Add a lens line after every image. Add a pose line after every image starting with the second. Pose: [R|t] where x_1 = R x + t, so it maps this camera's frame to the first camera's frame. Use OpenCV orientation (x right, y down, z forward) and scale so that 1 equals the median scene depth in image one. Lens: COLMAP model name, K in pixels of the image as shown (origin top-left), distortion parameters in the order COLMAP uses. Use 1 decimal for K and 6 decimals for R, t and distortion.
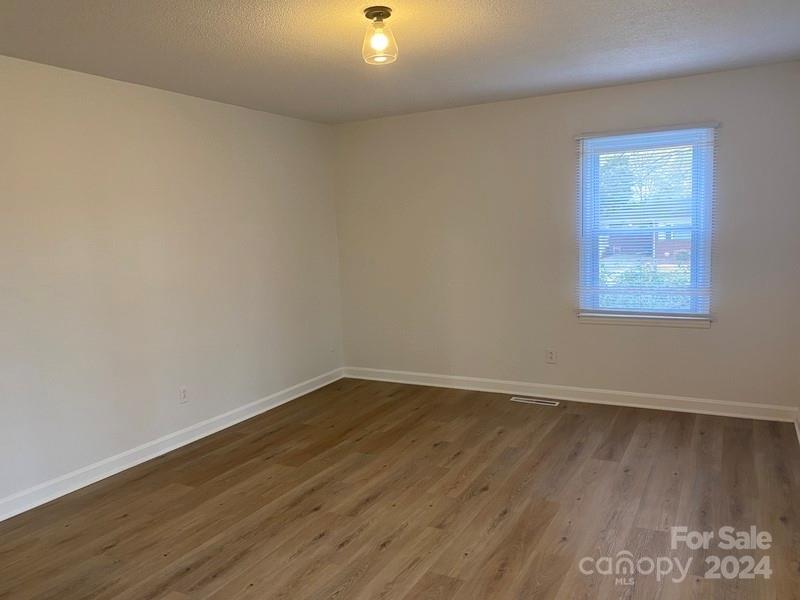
lens RADIAL K [[617.8, 0, 397.9], [0, 617.8, 300.2], [0, 0, 1]] dist [0.037866, -0.034010]
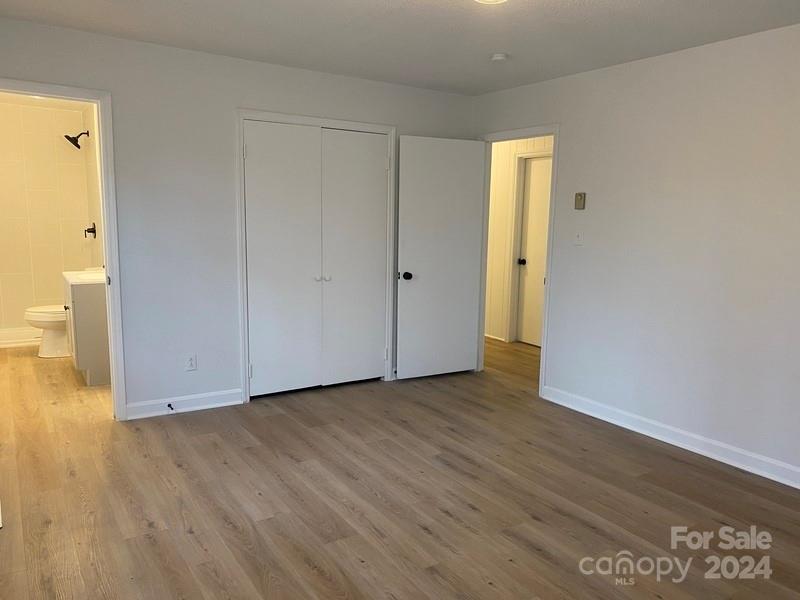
lens RADIAL K [[617.8, 0, 397.7], [0, 617.8, 300.1], [0, 0, 1]] dist [0.037866, -0.034010]
pose [[-0.483998, 0.146401, -0.862736, 0.749427], [-0.099605, 0.970281, 0.220529, -0.159475], [0.869382, 0.192669, -0.455032, 1.267399]]
